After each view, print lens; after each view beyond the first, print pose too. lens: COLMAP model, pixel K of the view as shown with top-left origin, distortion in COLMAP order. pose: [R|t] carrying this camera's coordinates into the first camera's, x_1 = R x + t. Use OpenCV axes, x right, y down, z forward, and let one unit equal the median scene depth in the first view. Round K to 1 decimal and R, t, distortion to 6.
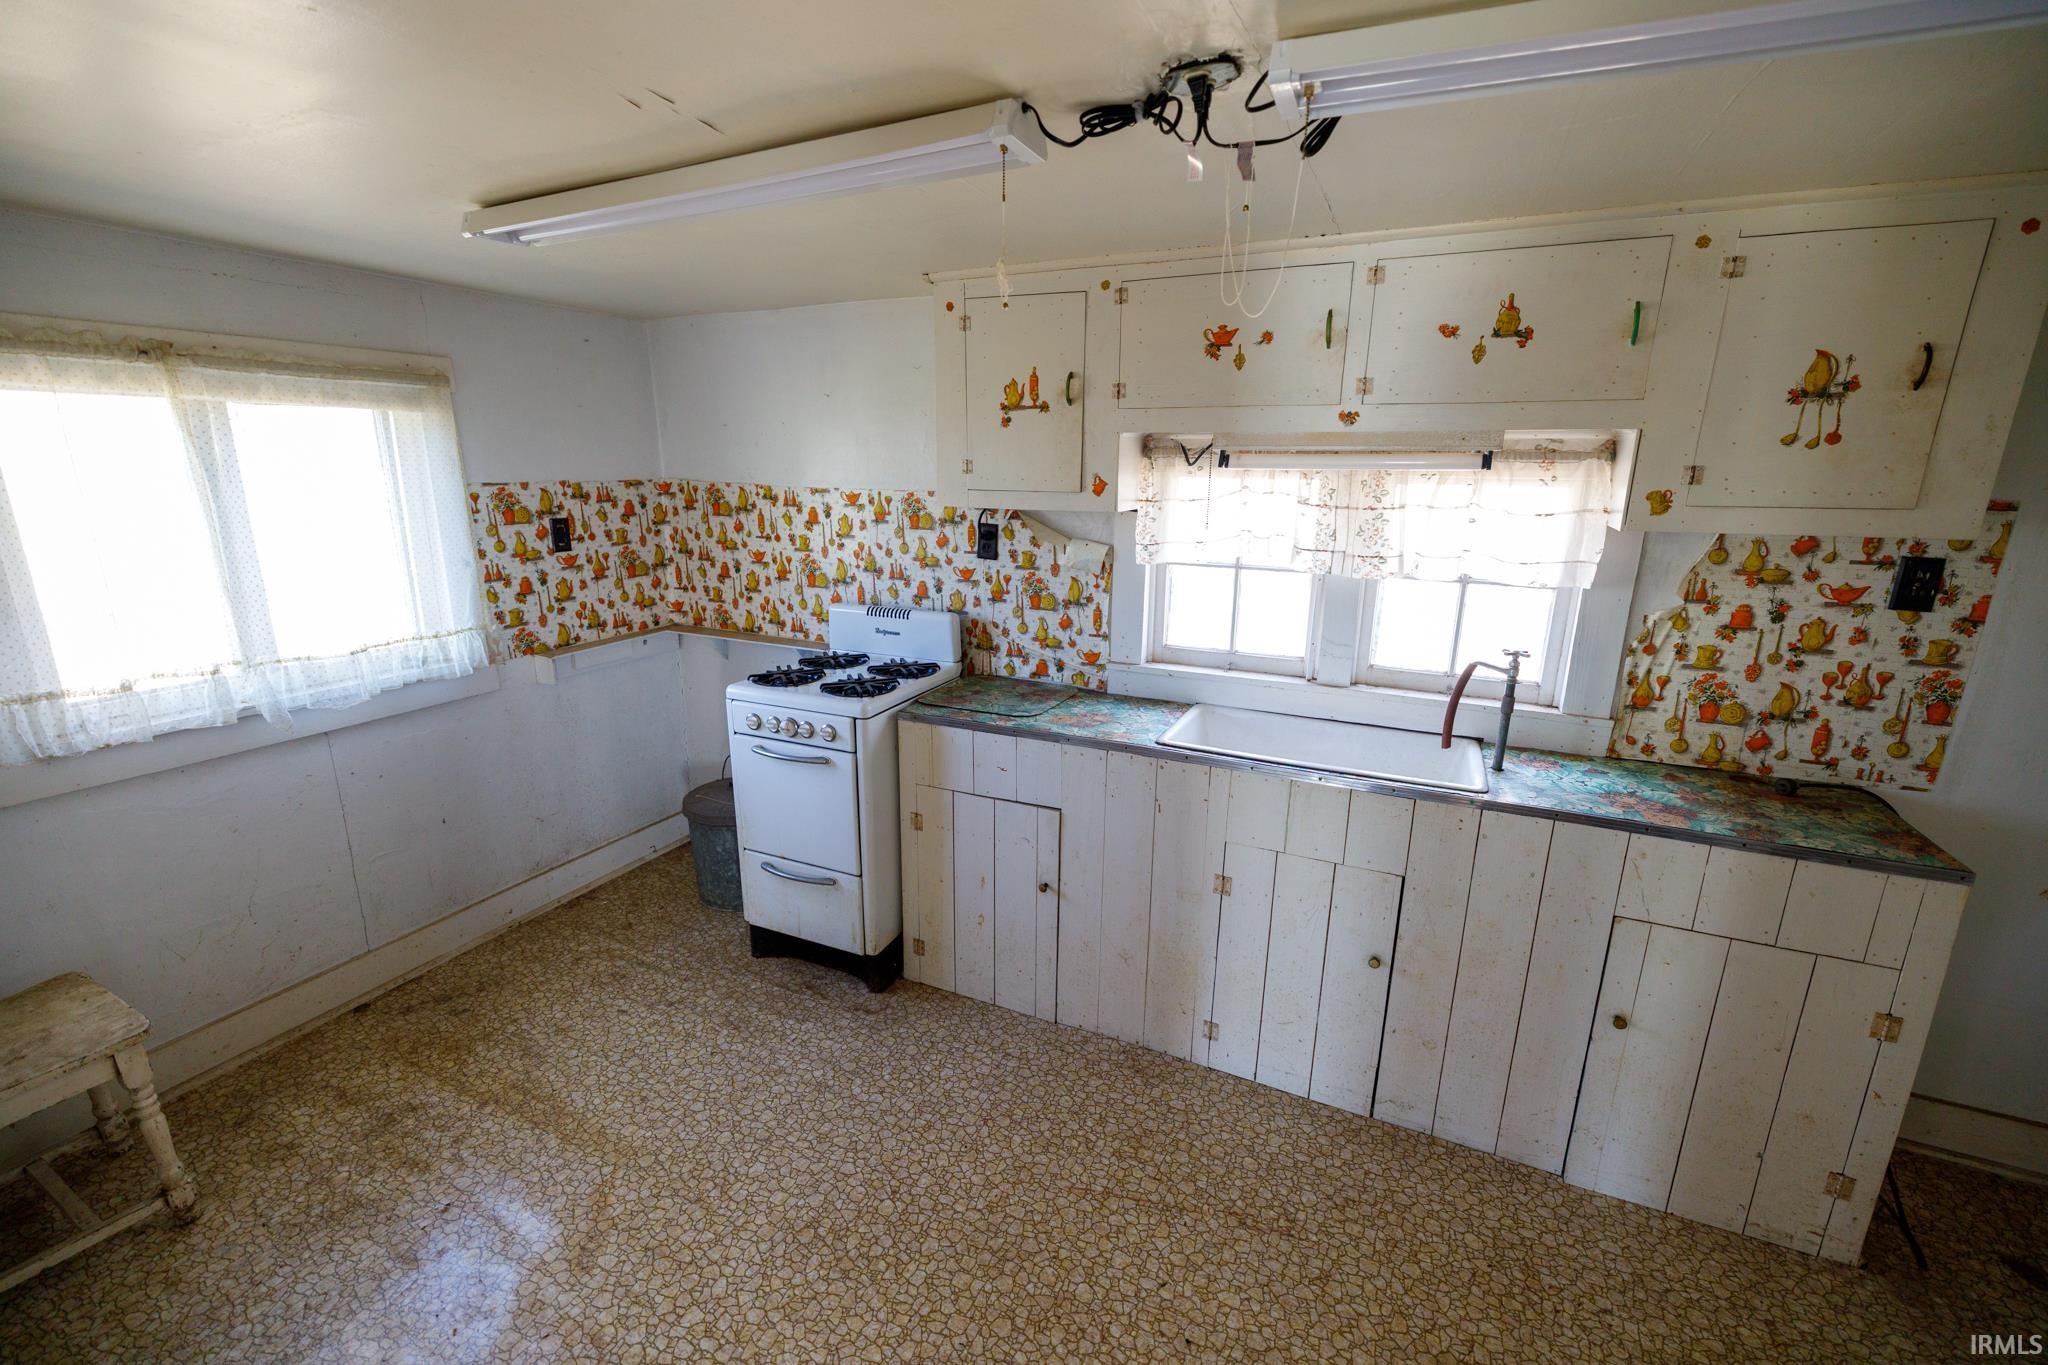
lens RADIAL K [[854.6, 0, 1023.2], [0, 854.6, 679.6], [0, 0, 1]] dist [-0.000785, -0.000679]
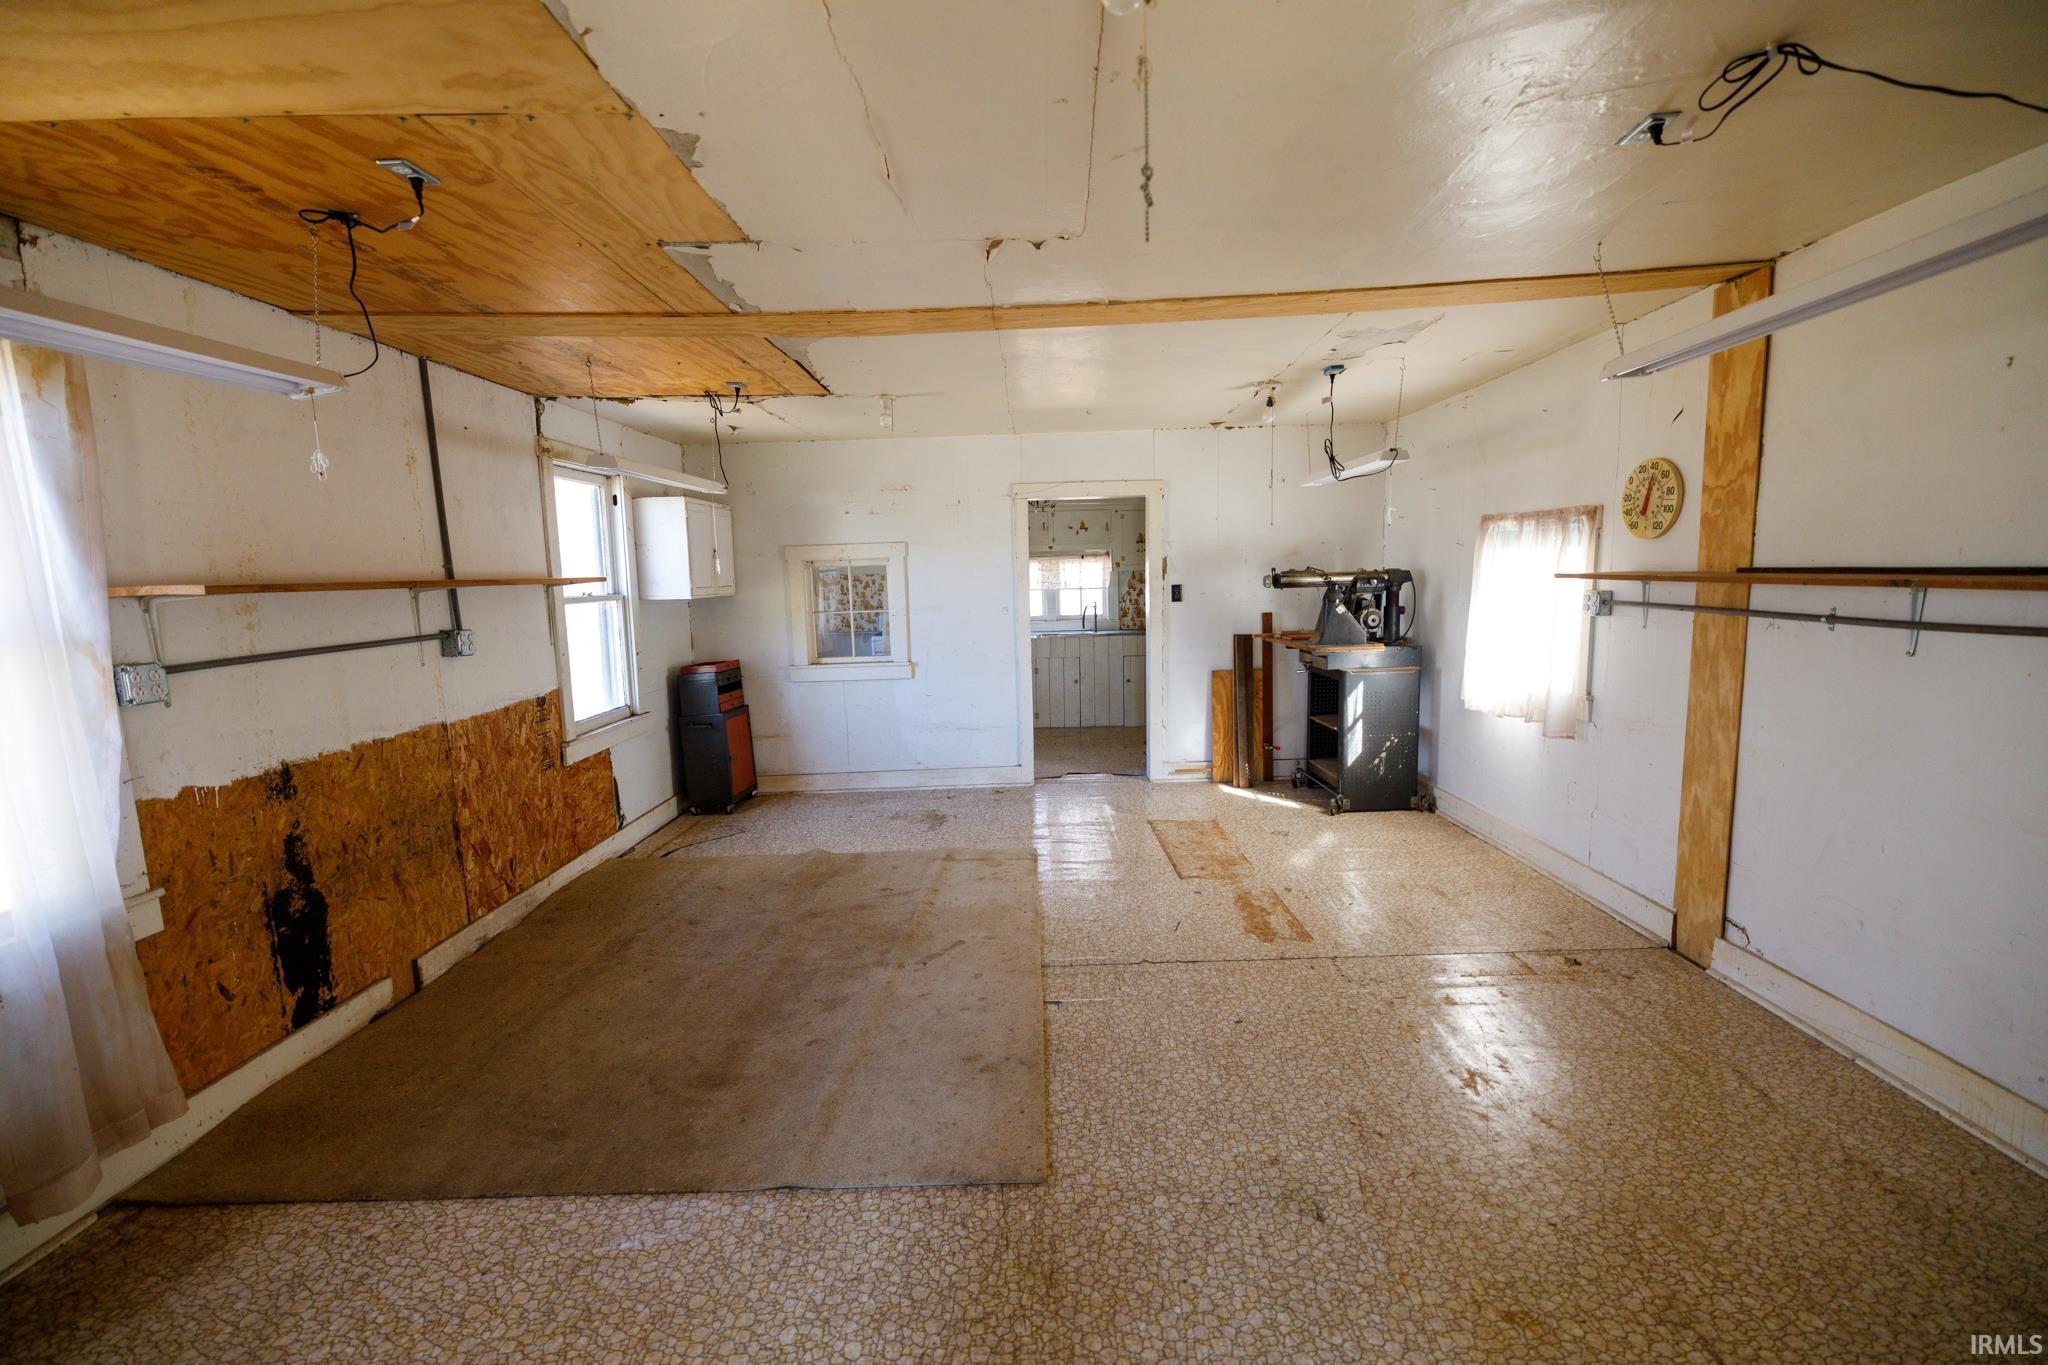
lens RADIAL K [[854.6, 0, 1023.4], [0, 854.6, 676.5], [0, 0, 1]] dist [-0.000785, -0.000679]
pose [[0.900460, -0.092328, 0.425025, -1.548393], [0.143753, 0.985468, -0.090483, 0.655726], [-0.410495, 0.142575, 0.900648, -2.563531]]
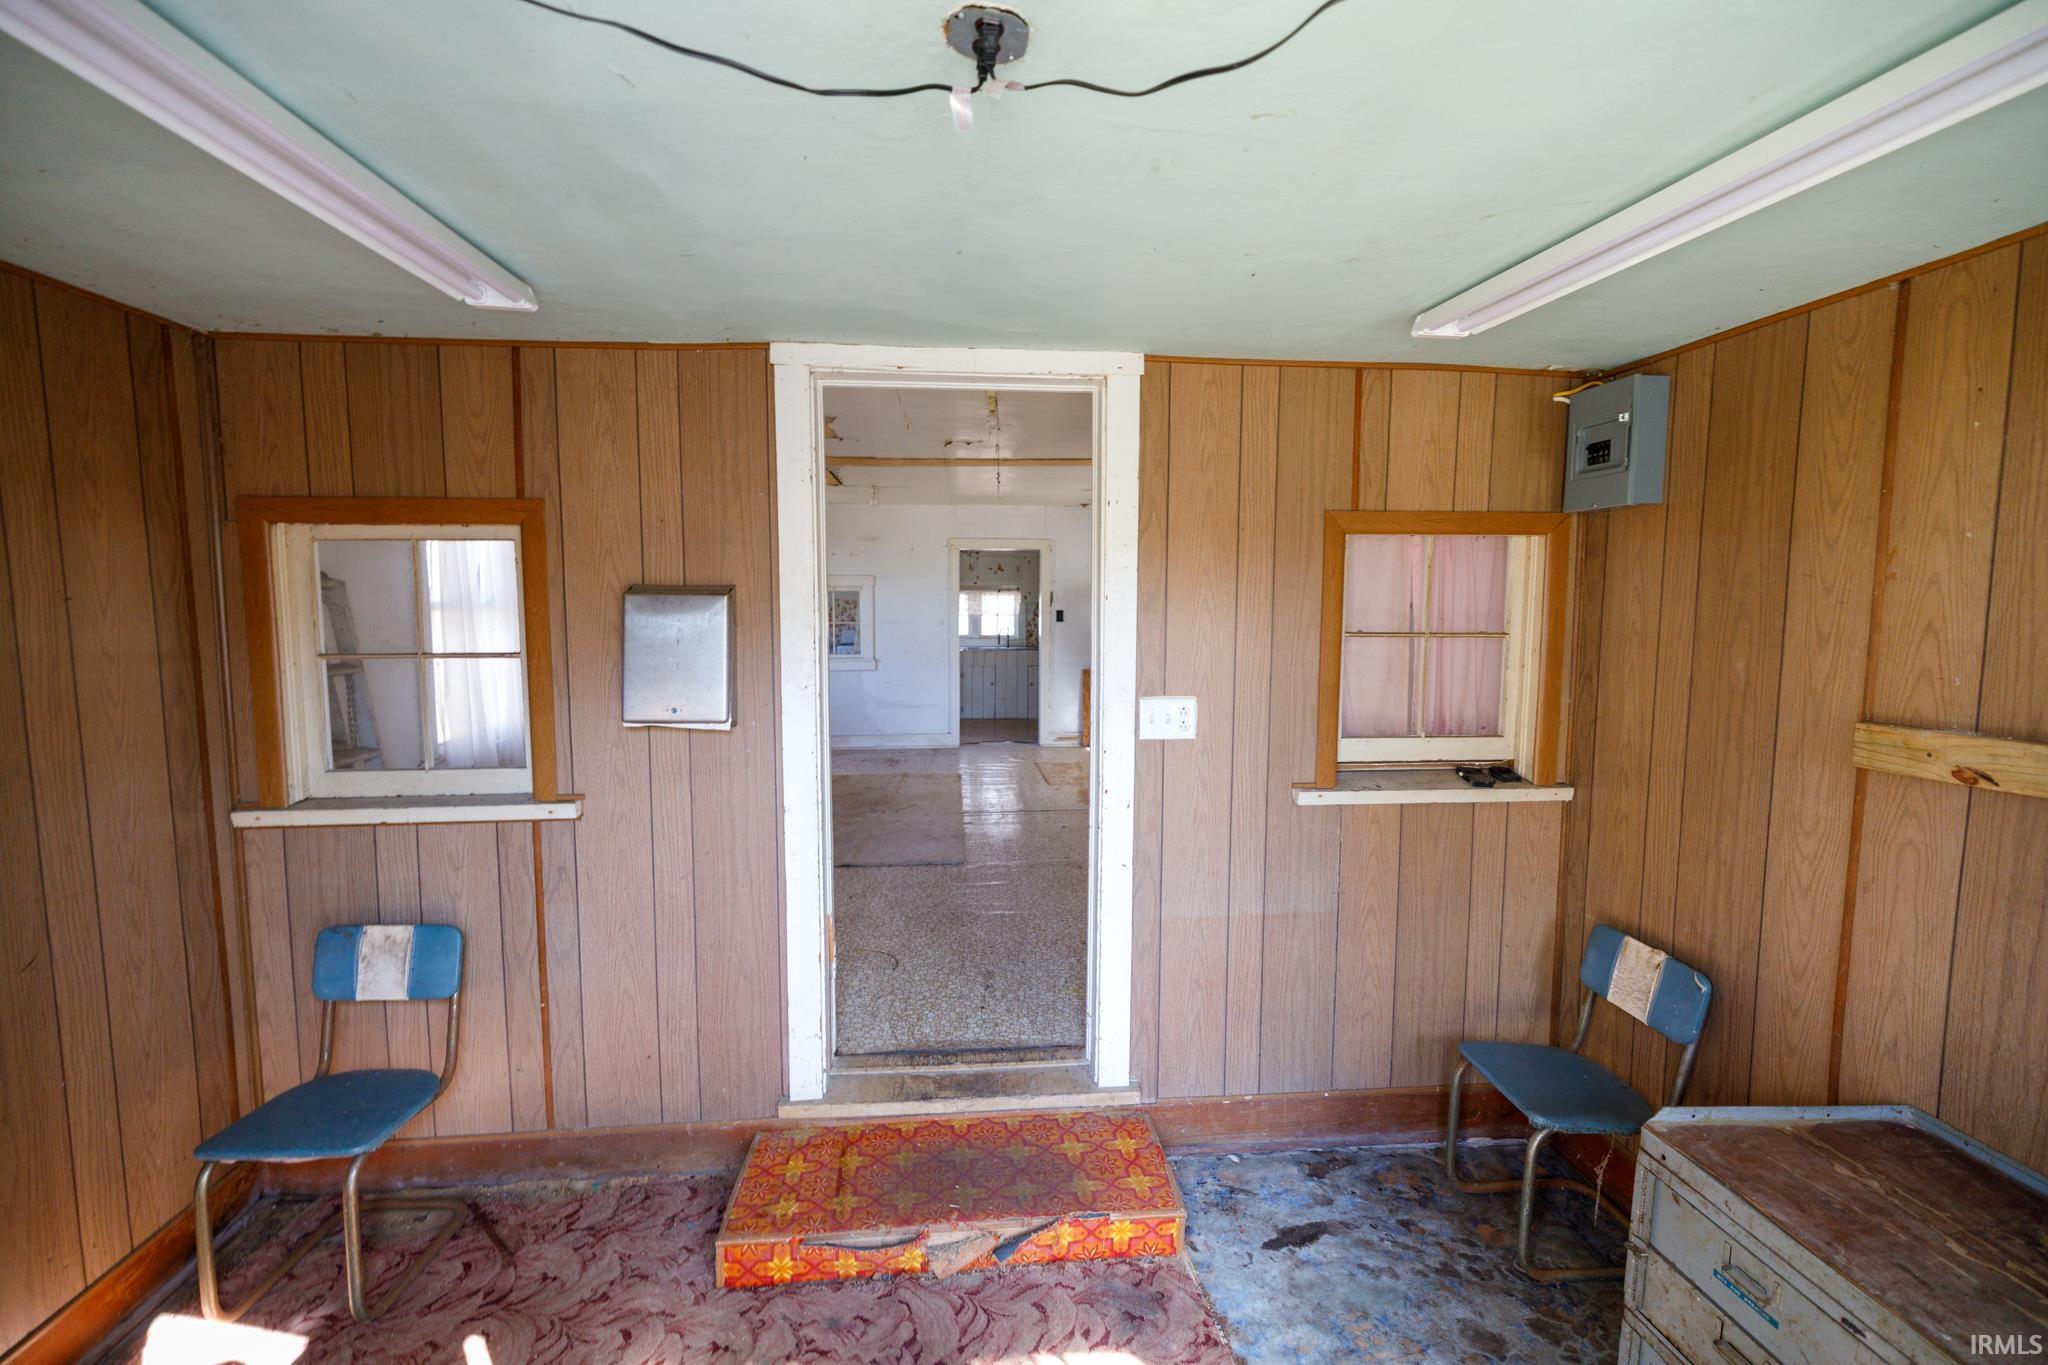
lens RADIAL K [[854.6, 0, 1022.1], [0, 854.6, 678.6], [0, 0, 1]] dist [-0.000785, -0.000679]
pose [[0.862414, -0.053838, 0.503333, -2.194085], [0.132685, 0.983605, -0.122134, 1.020057], [-0.488505, 0.172115, 0.855417, -3.799310]]
